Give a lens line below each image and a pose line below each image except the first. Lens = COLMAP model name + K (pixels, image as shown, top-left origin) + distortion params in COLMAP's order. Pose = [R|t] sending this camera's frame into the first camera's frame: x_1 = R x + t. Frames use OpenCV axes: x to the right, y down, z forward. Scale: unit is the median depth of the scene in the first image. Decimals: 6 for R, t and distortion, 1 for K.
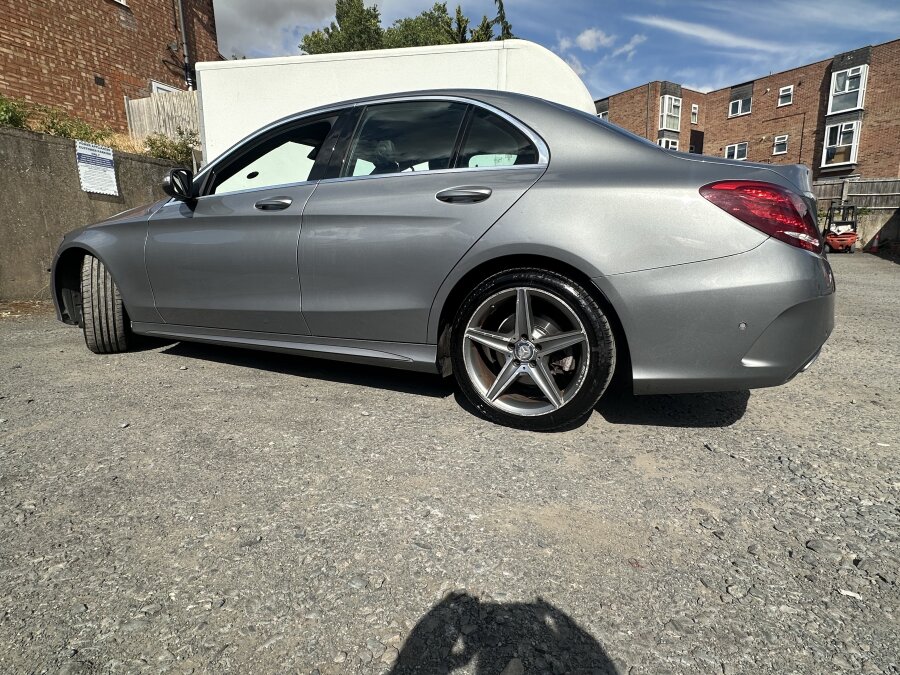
lens RADIAL K [[482.7, 0, 450.0], [0, 482.7, 337.5], [0, 0, 1]] dist [-0.004887, 0.000395]
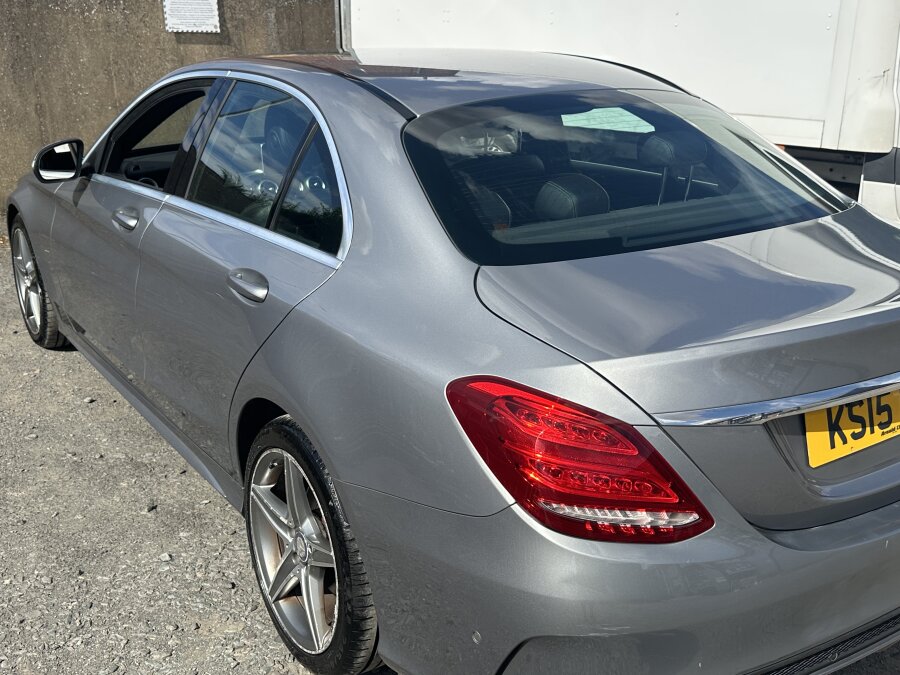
lens RADIAL K [[981.5, 0, 465.7], [0, 981.5, 322.4], [0, 0, 1]] dist [0.043447, -0.050039]
pose [[0.856244, 0.163025, -0.490172, 0.847469], [-0.095674, 0.982526, 0.159651, -0.446544], [0.507634, -0.089804, 0.856880, 0.023505]]
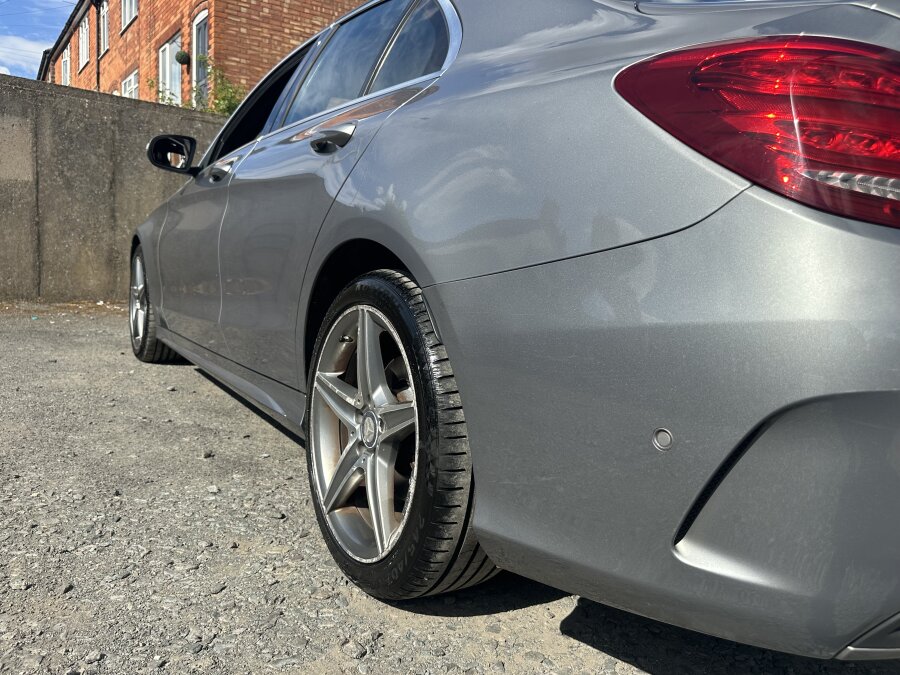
lens RADIAL K [[695.0, 0, 450.0], [0, 695.0, 337.5], [0, 0, 1]] dist [0.015979, -0.005781]
pose [[0.827750, 0.101546, -0.551831, 0.573886], [-0.150702, 0.987585, -0.044321, -0.044063], [0.540480, 0.119848, 0.832777, 0.378172]]
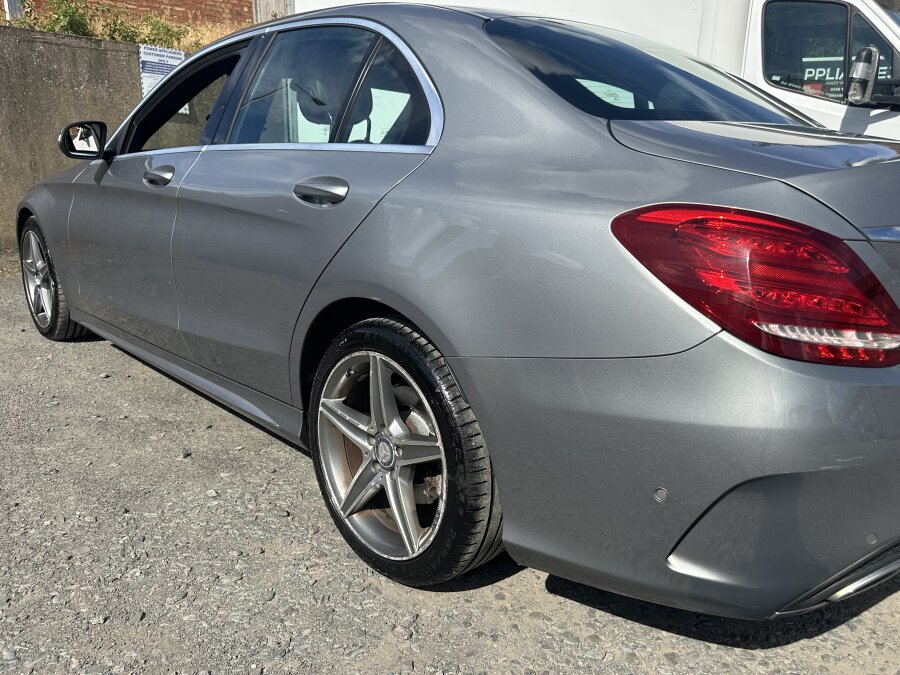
lens RADIAL K [[709.2, 0, 450.0], [0, 709.2, 337.5], [0, 0, 1]] dist [0.040308, -0.042072]
pose [[0.923436, 0.112276, -0.366961, 0.504435], [-0.087857, 0.992699, 0.082642, -0.183054], [0.373561, -0.044074, 0.926558, 0.173674]]
